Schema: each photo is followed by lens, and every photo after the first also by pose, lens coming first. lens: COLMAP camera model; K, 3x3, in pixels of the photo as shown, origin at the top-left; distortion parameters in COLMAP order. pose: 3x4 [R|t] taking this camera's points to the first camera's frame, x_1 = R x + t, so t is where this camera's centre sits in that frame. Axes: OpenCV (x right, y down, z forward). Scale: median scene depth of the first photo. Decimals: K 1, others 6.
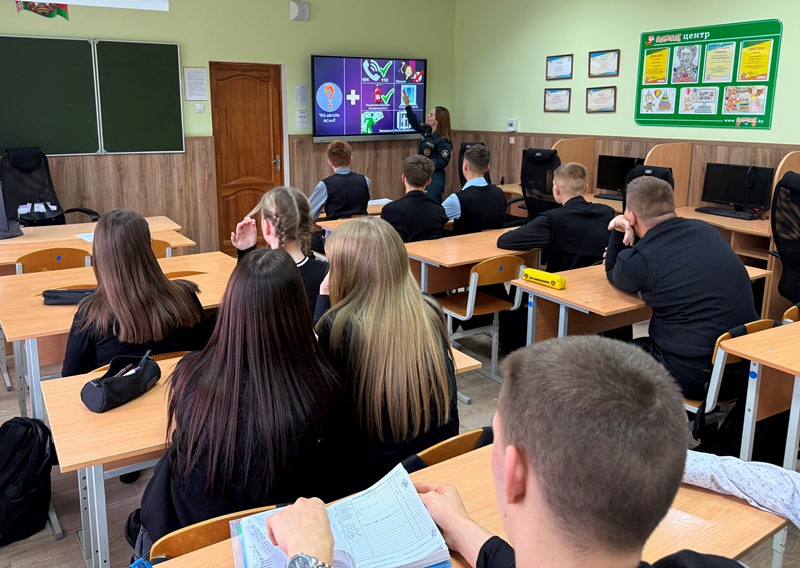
lens RADIAL K [[679.9, 0, 400.0], [0, 679.9, 284.0], [0, 0, 1]] dist [0.098065, -0.086054]
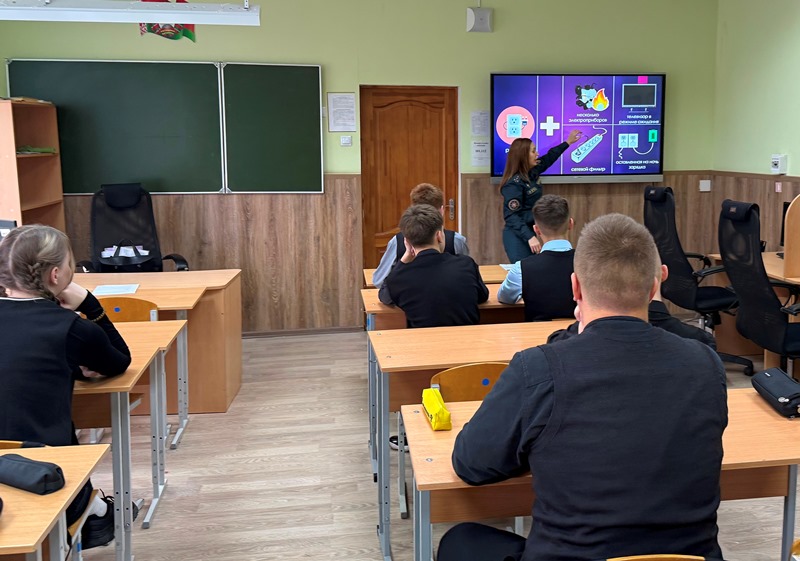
lens RADIAL K [[865.9, 0, 400.0], [0, 865.9, 280.5], [0, 0, 1]] dist [0.098136, -0.020664]
pose [[0.928681, 0.065726, -0.365008, 0.156491], [-0.098878, 0.992428, -0.072871, -0.021521], [0.357455, 0.103765, 0.928148, 0.082458]]
